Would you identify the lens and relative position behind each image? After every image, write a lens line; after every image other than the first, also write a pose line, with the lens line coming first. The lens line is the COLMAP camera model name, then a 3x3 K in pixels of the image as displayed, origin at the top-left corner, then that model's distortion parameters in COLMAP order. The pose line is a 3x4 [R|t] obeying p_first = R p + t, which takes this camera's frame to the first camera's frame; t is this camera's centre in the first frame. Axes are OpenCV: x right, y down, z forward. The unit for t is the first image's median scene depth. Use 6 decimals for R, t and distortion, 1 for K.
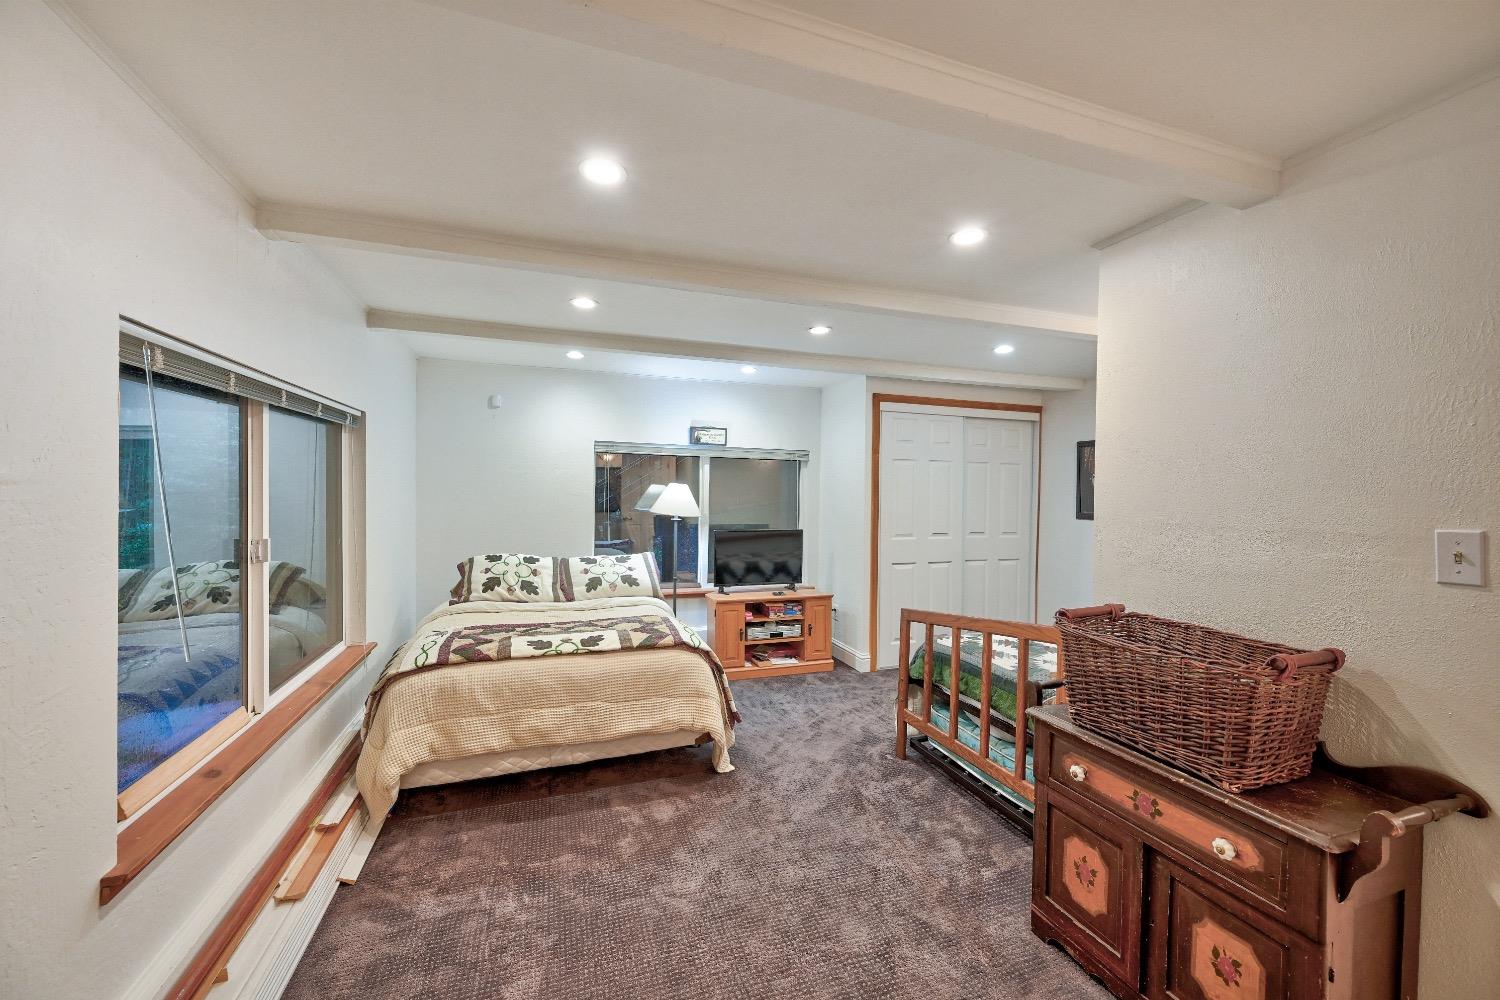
lens RADIAL K [[601.7, 0, 753.4], [0, 601.7, 500.0], [0, 0, 1]] dist [0.000776, 0.000529]
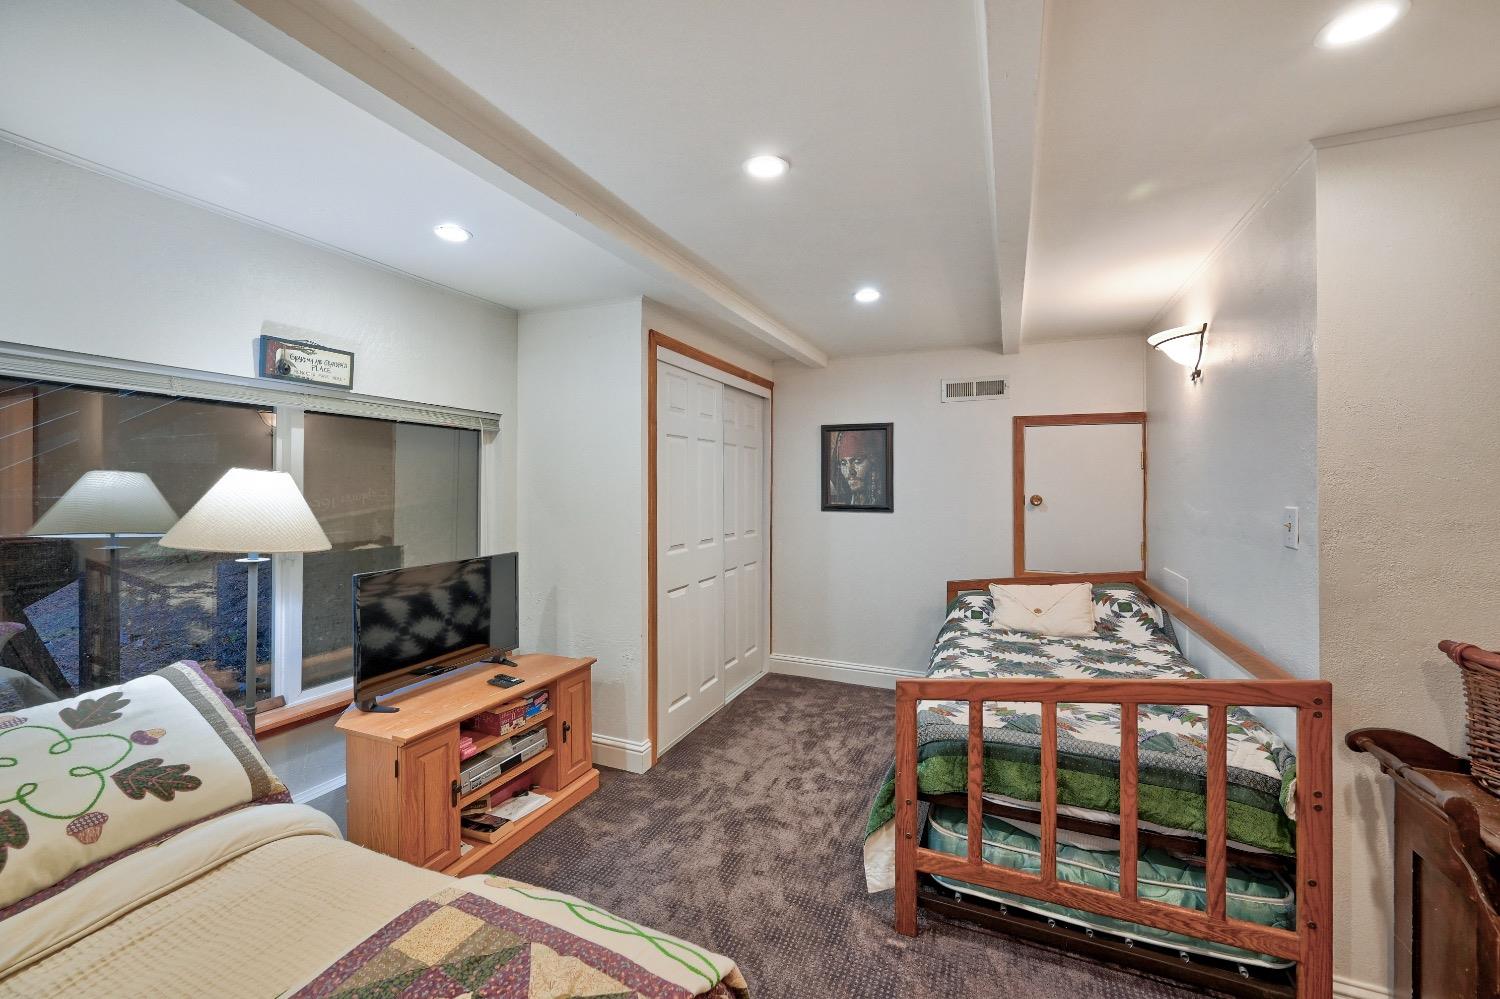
lens RADIAL K [[601.7, 0, 751.4], [0, 601.7, 486.1], [0, 0, 1]] dist [0.000776, 0.000529]
pose [[0.669829, -0.017018, 0.742321, -0.202615], [0.019555, 0.999795, 0.005275, -0.012407], [-0.742258, 0.010982, 0.670024, 0.496173]]
